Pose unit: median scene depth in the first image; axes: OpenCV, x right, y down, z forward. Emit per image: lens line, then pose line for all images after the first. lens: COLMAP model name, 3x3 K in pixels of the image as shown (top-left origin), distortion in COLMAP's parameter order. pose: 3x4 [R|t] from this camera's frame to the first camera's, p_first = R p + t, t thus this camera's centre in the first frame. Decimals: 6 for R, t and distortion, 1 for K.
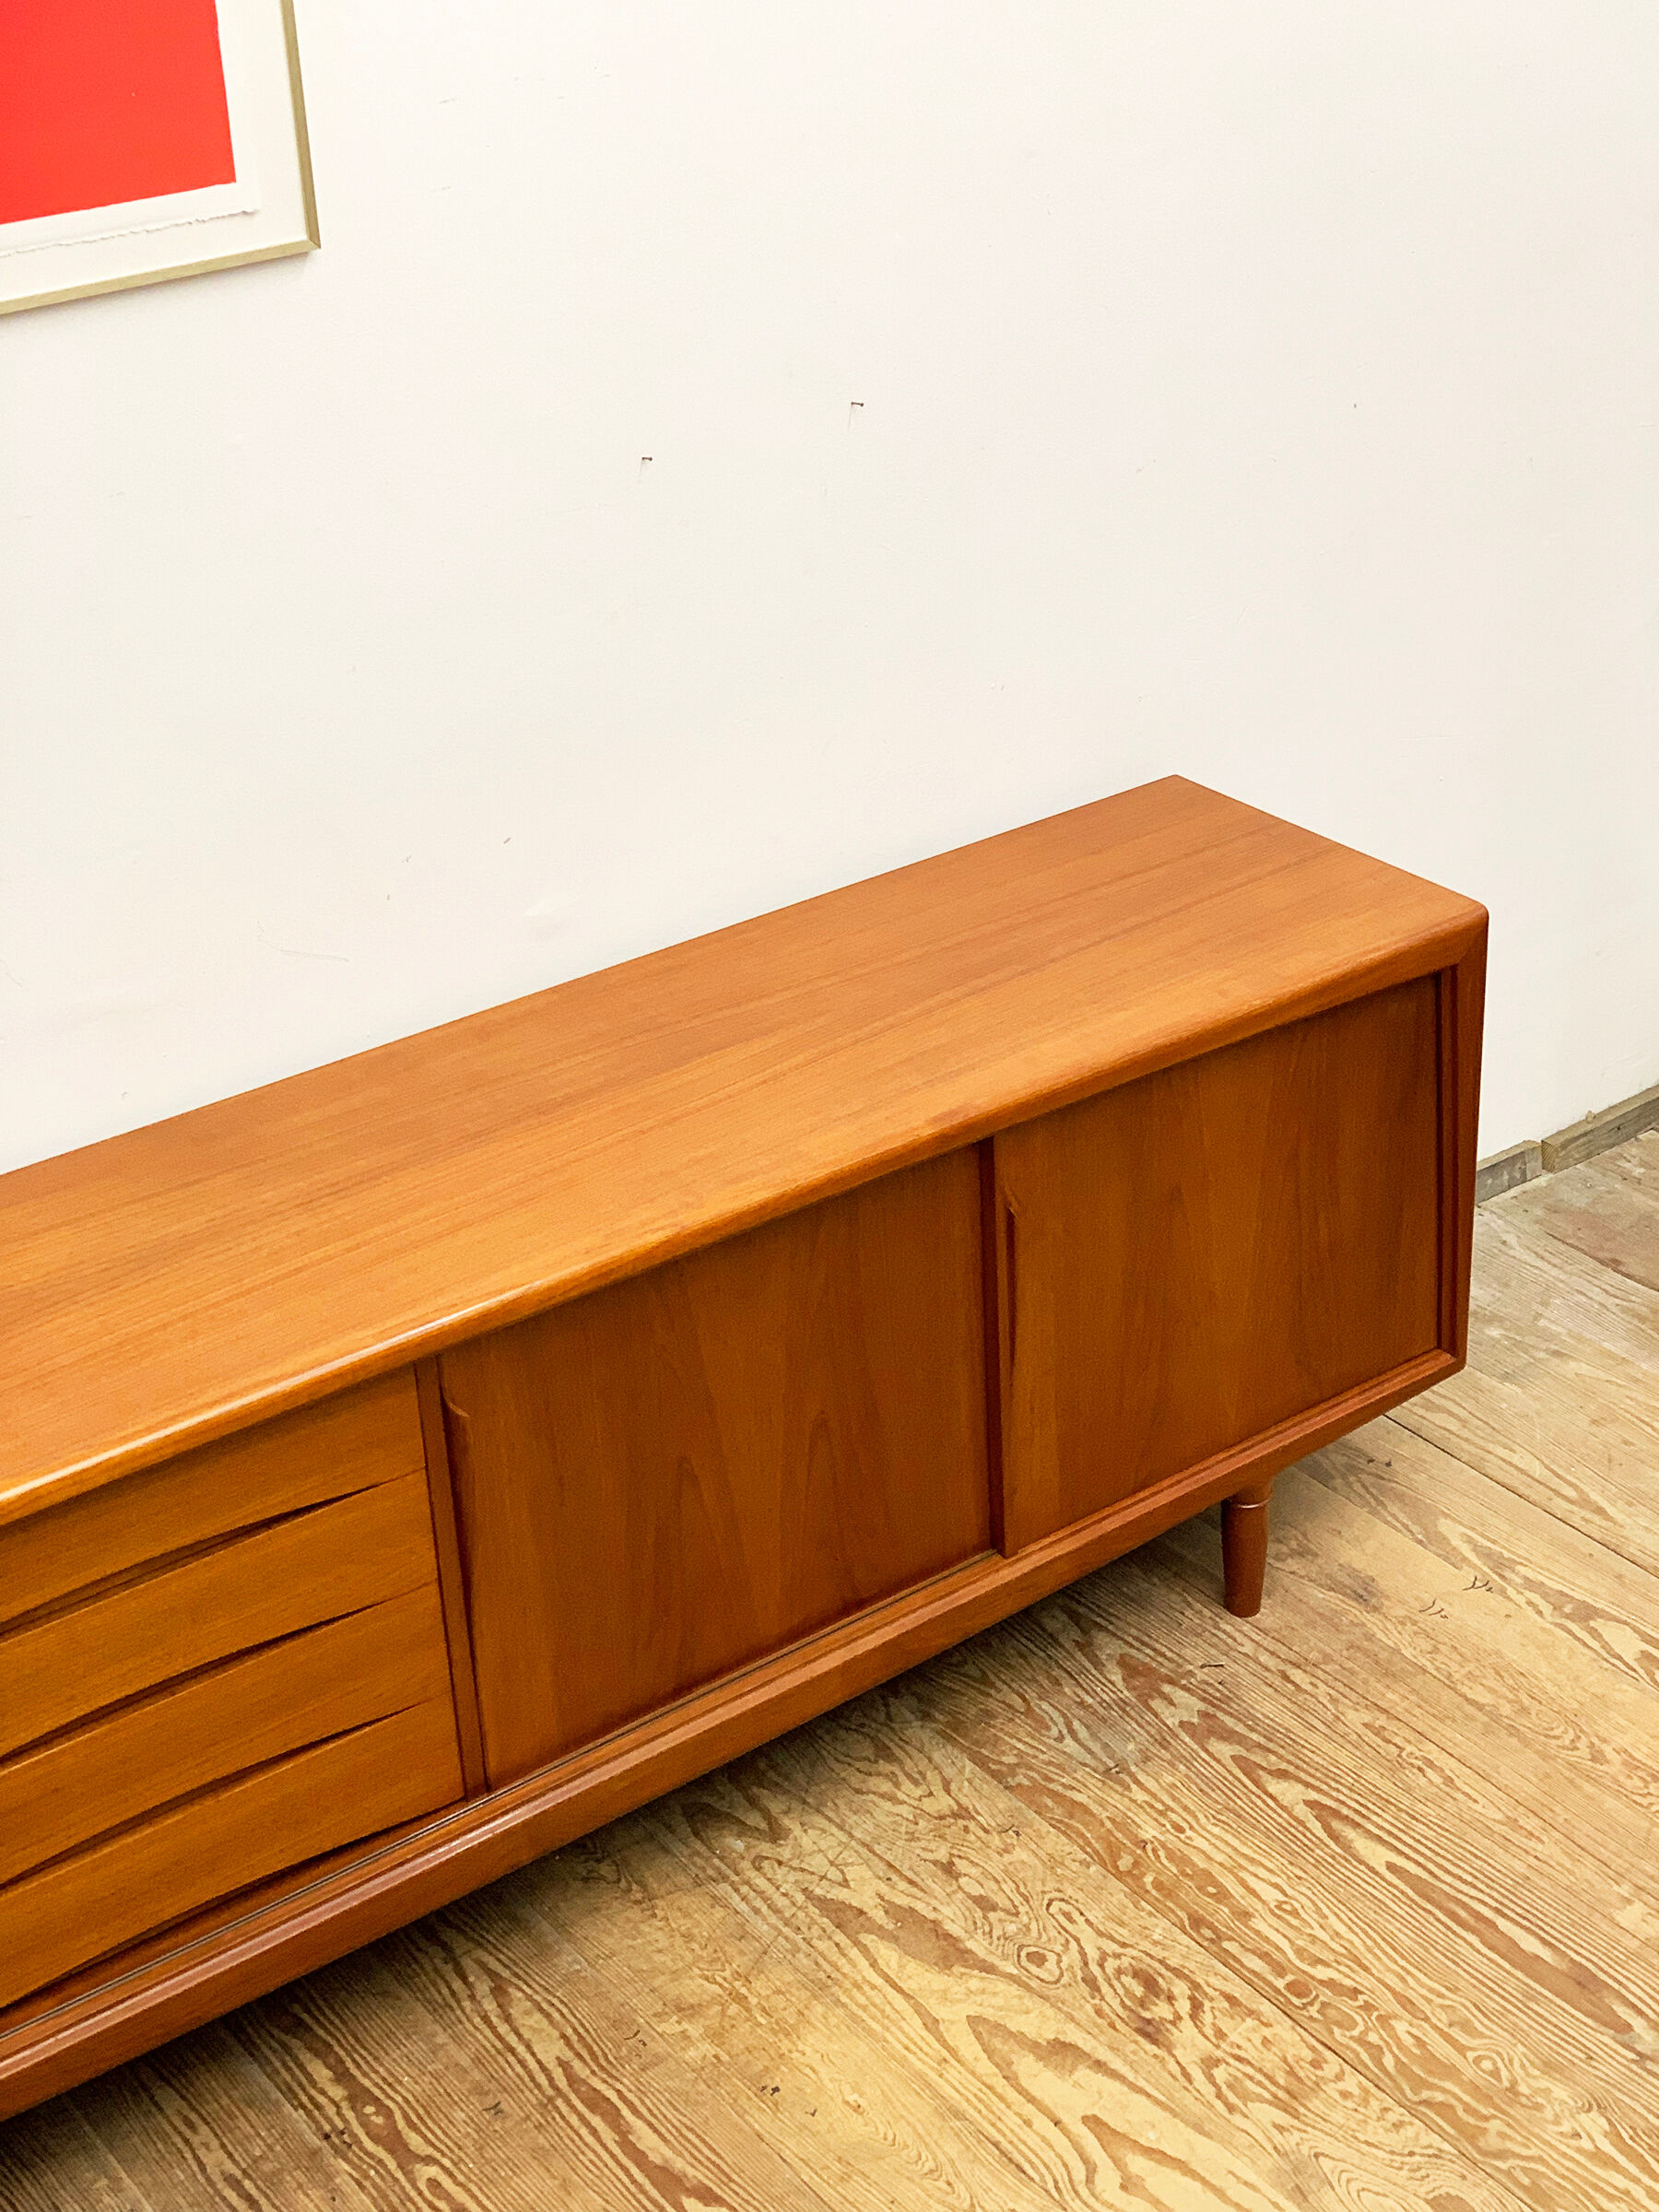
lens RADIAL K [[3265.4, 0, 829.5], [0, 3265.4, 1106.0], [0, 0, 1]] dist [0.208014, -0.857812]
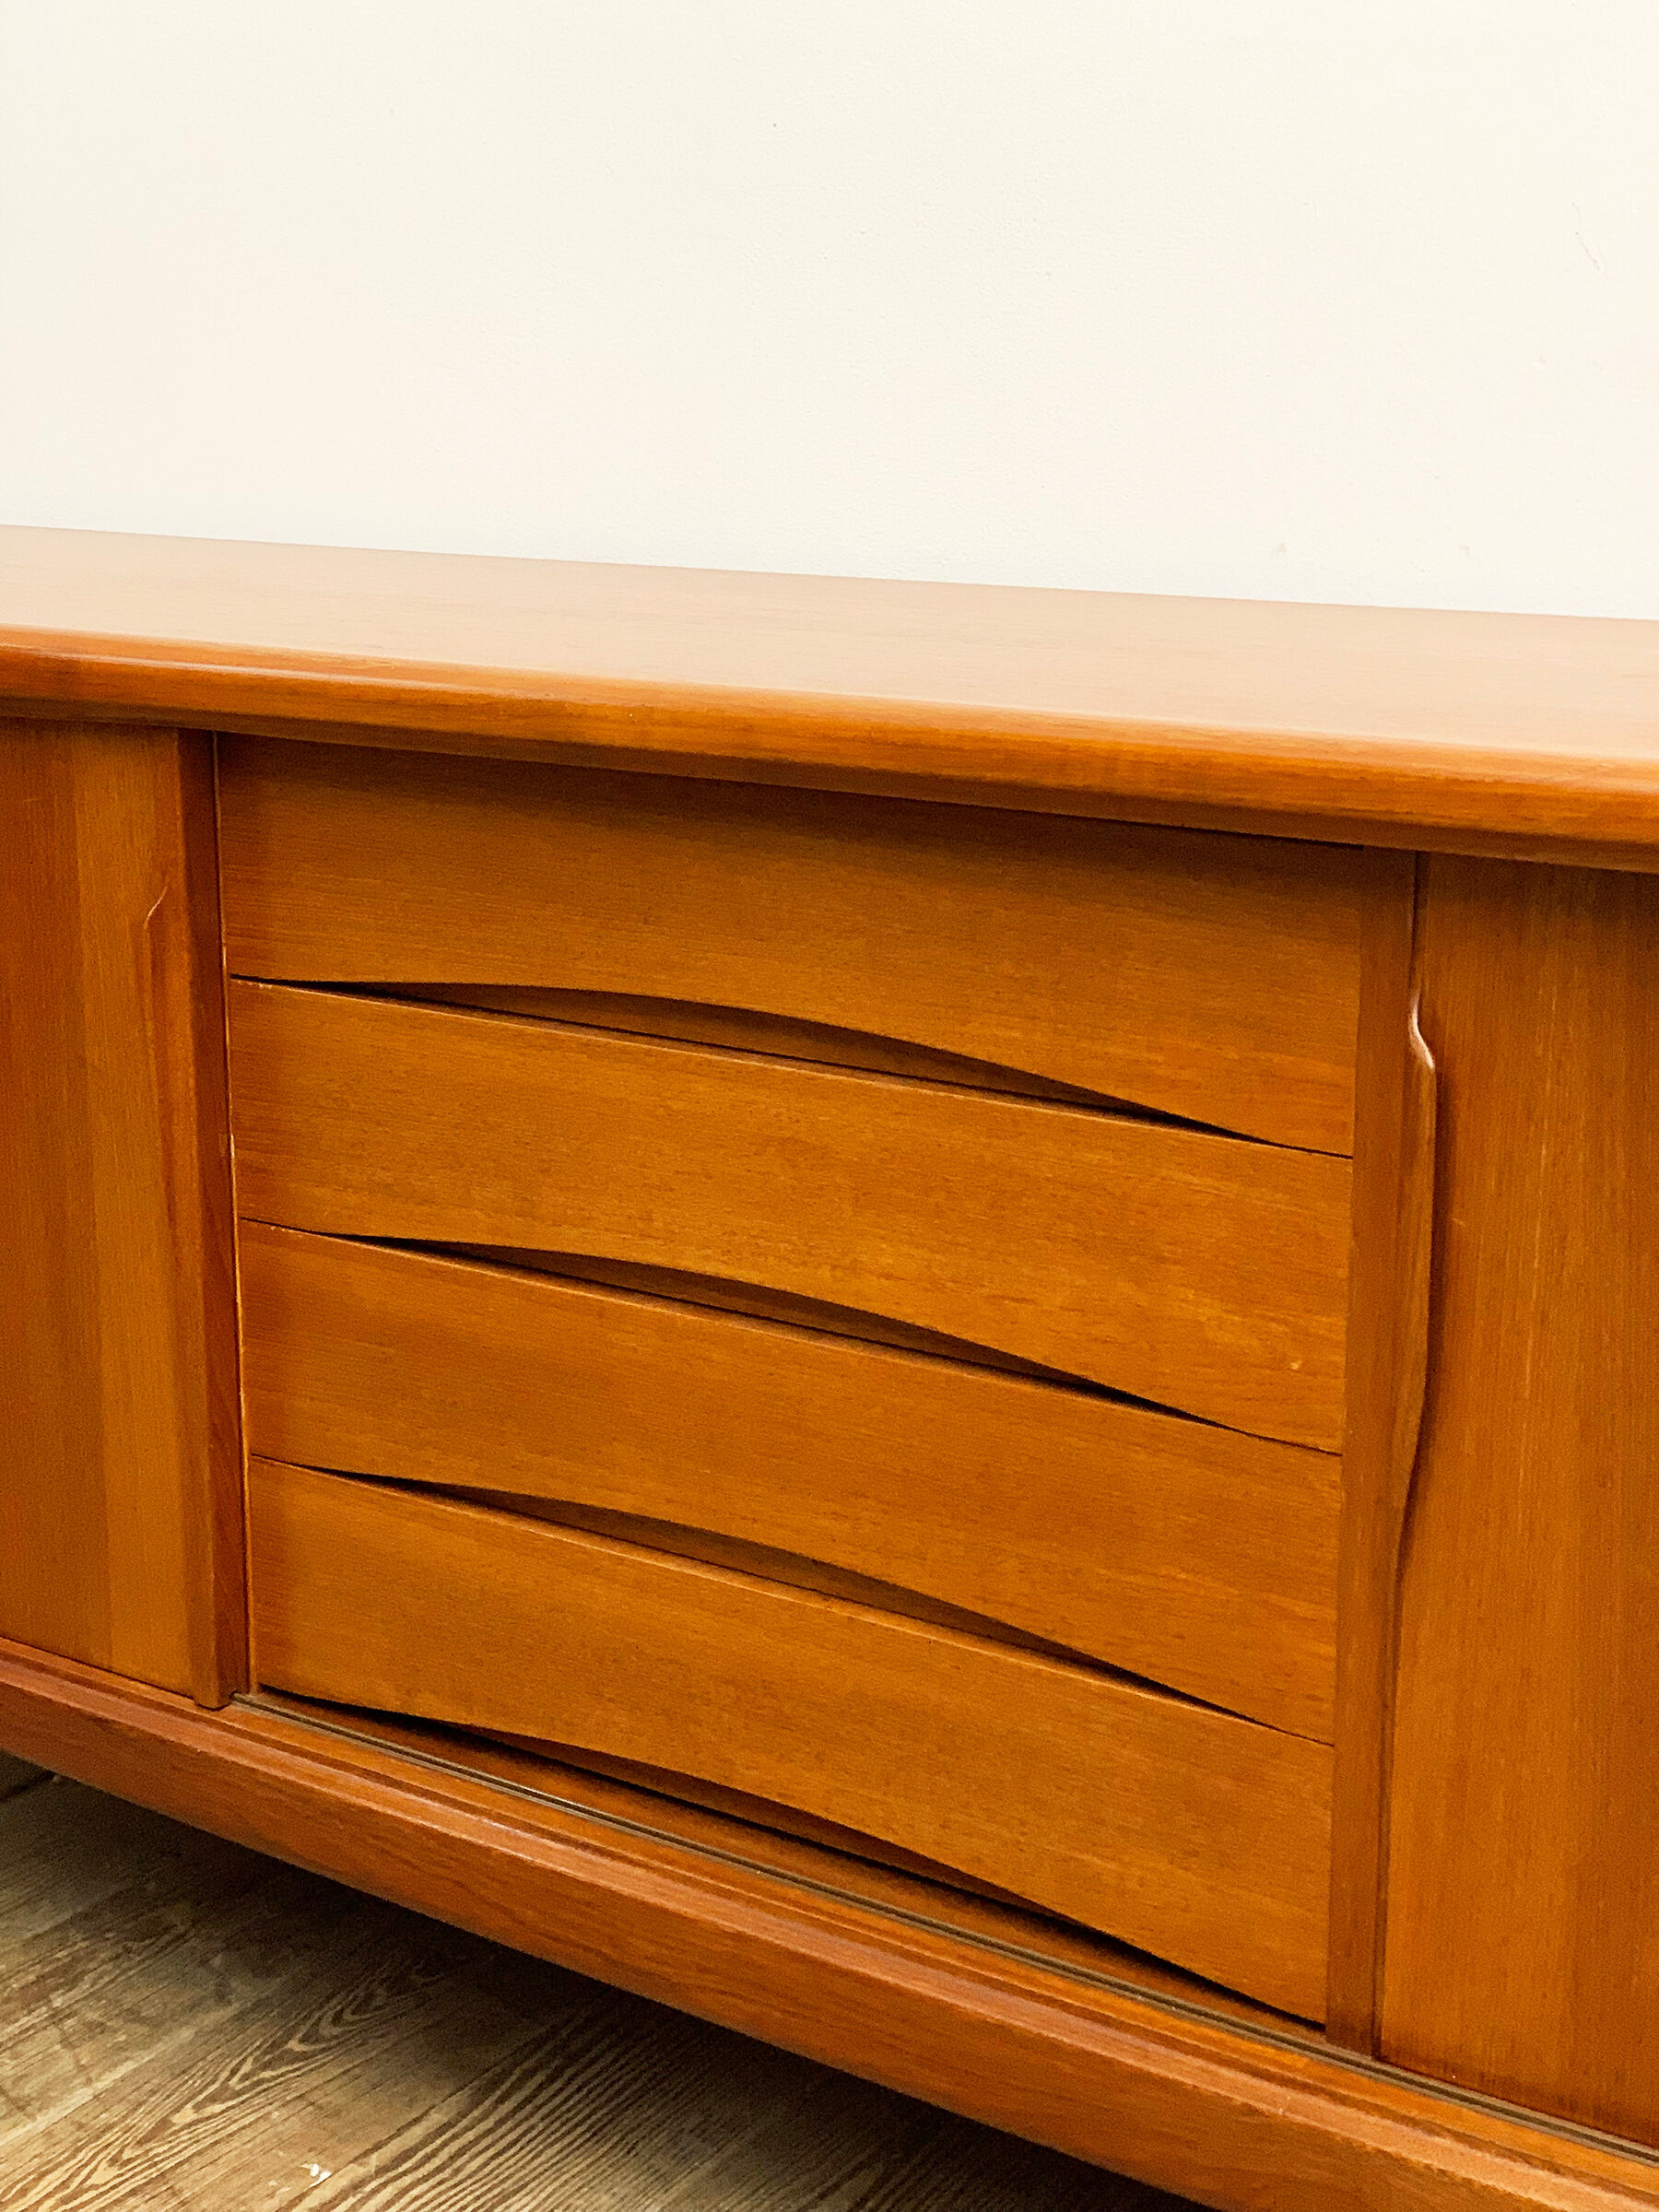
lens RADIAL K [[3308.1, 0, 829.5], [0, 3308.1, 1106.0], [0, 0, 1]] dist [0.120072, -0.468458]
pose [[0.321777, 0.267687, -0.908187, 0.219133], [-0.454100, 0.885315, 0.100055, 0.079232], [0.830815, 0.380212, 0.406430, 0.655455]]
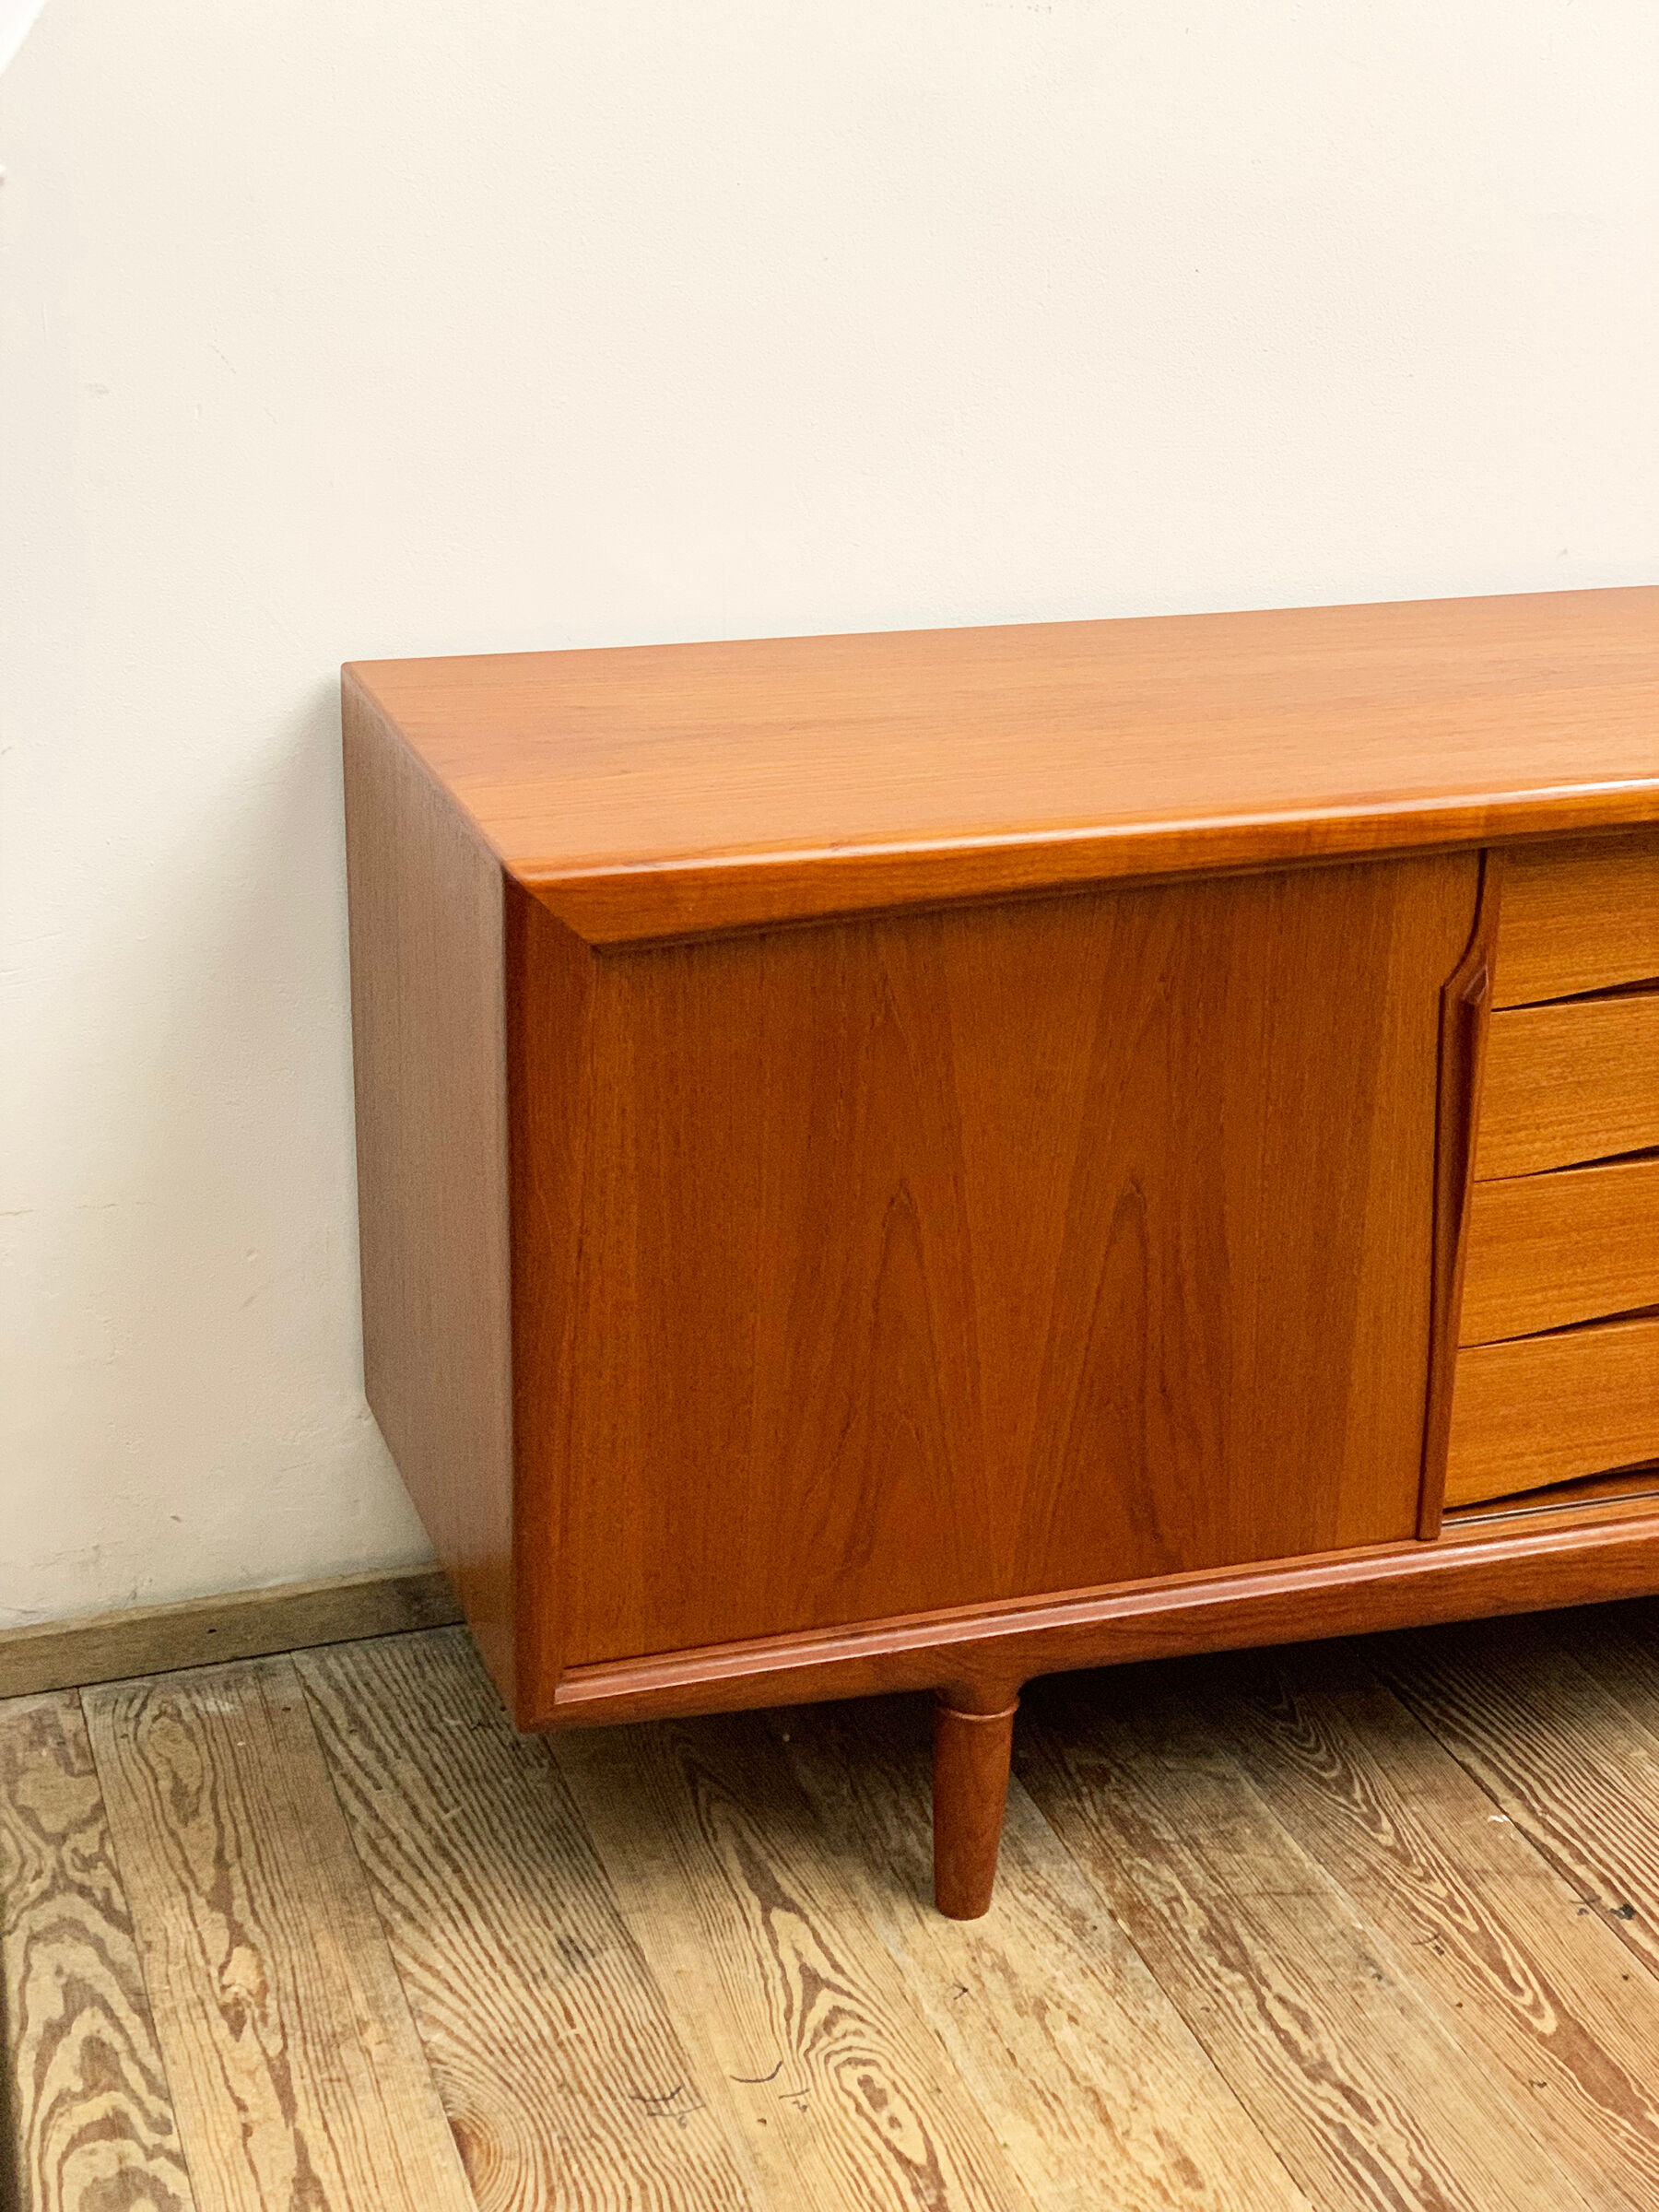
lens RADIAL K [[3265.4, 0, 829.5], [0, 3265.4, 1106.0], [0, 0, 1]] dist [0.208014, -0.857812]
pose [[0.950287, 0.171901, -0.259626, -0.200661], [-0.198713, 0.976736, -0.080627, 0.244930], [0.239726, 0.128210, 0.962338, 0.124332]]
